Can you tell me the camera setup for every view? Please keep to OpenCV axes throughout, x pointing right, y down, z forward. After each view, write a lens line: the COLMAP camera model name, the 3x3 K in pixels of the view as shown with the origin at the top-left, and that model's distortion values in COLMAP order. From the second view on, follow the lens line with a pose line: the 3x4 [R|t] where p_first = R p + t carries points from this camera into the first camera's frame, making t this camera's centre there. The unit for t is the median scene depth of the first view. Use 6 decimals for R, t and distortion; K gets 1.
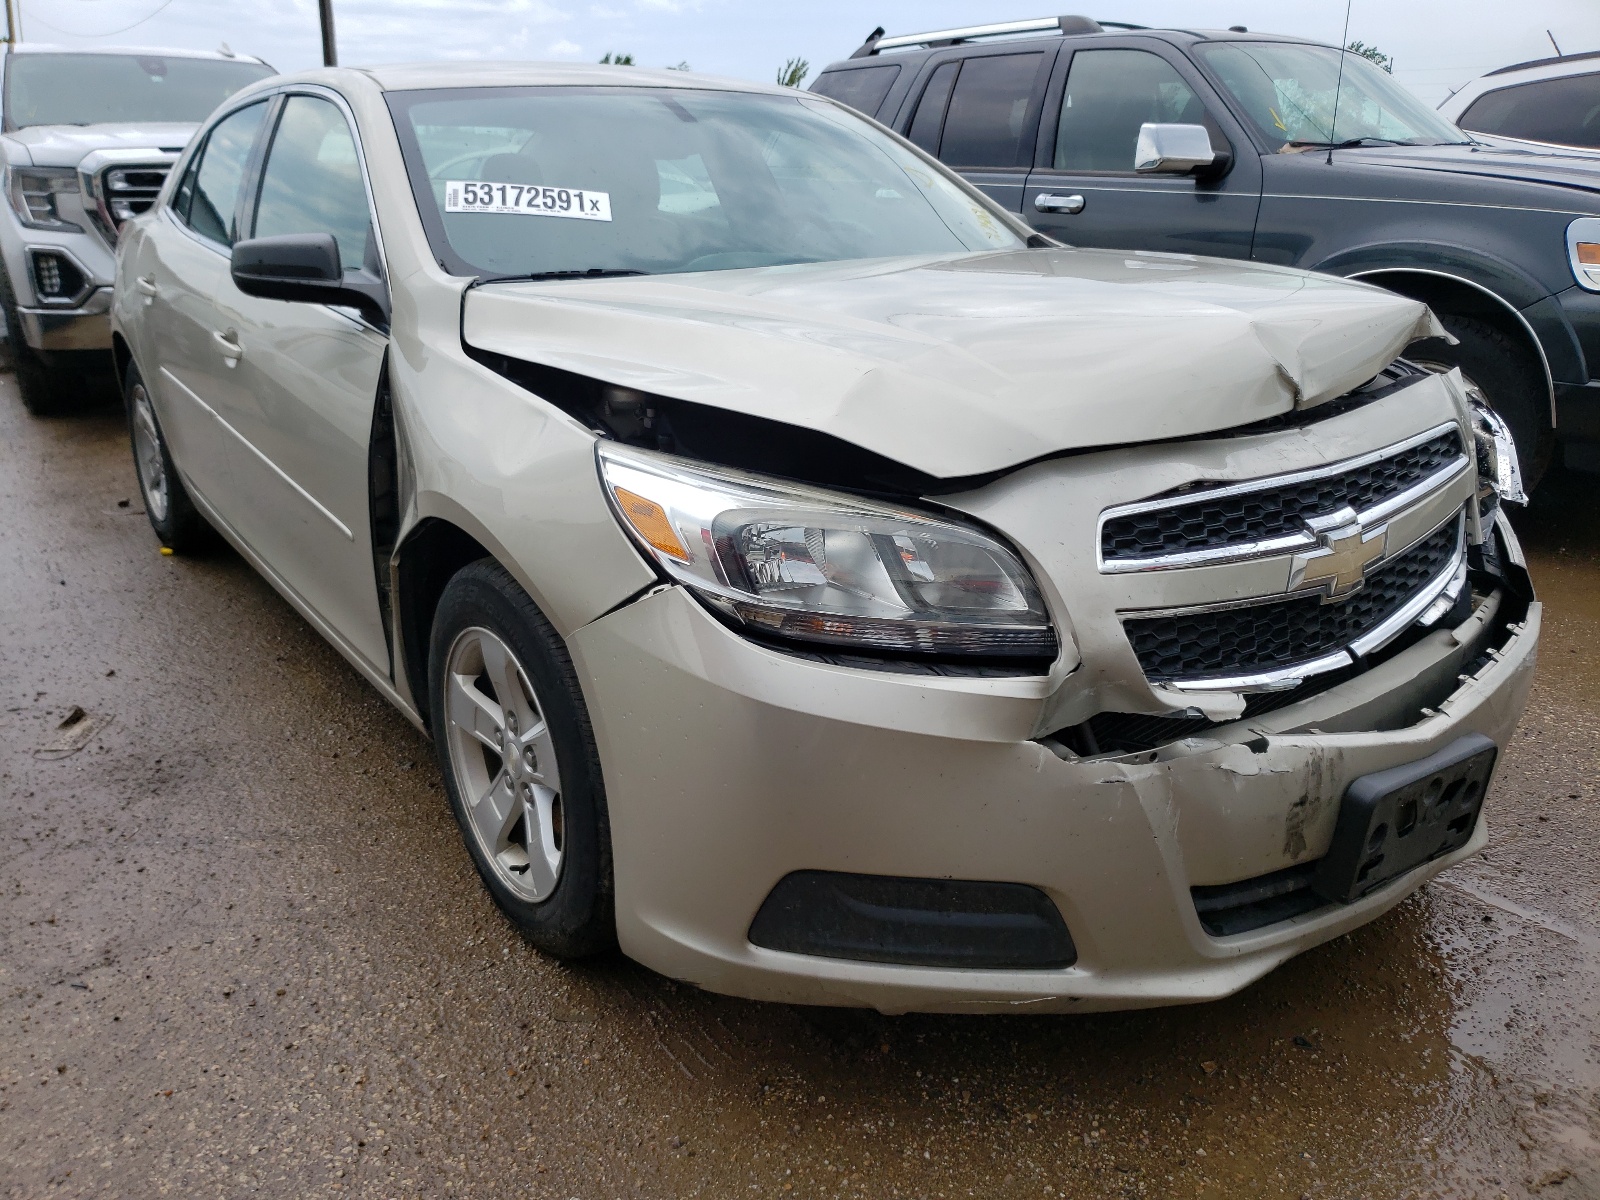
lens RADIAL K [[1290.1, 0, 800.0], [0, 1290.1, 600.0], [0, 0, 1]] dist [0.094555, -0.121098]
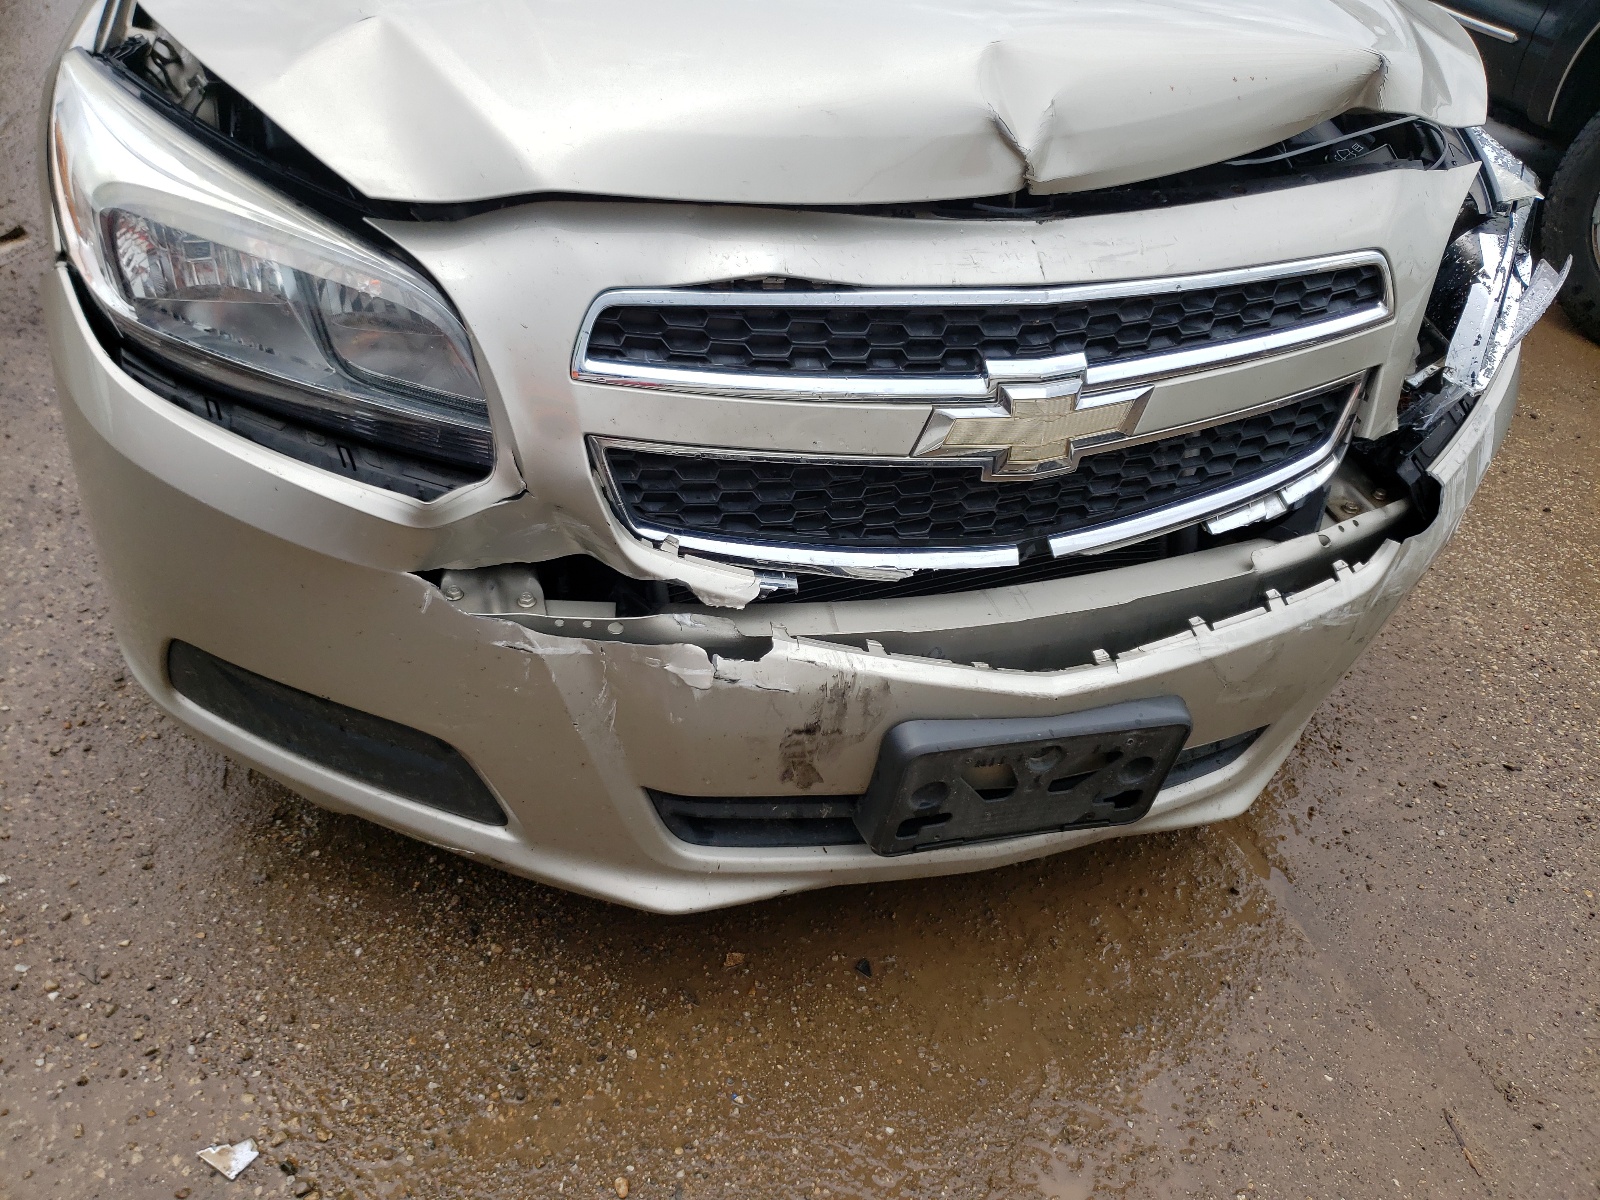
lens RADIAL K [[1290.1, 0, 800.0], [0, 1290.1, 600.0], [0, 0, 1]] dist [0.094555, -0.121098]
pose [[0.933612, 0.279194, -0.224543, 0.491145], [-0.199305, 0.925497, 0.322076, -0.147921], [0.297735, -0.255942, 0.919700, 0.299307]]
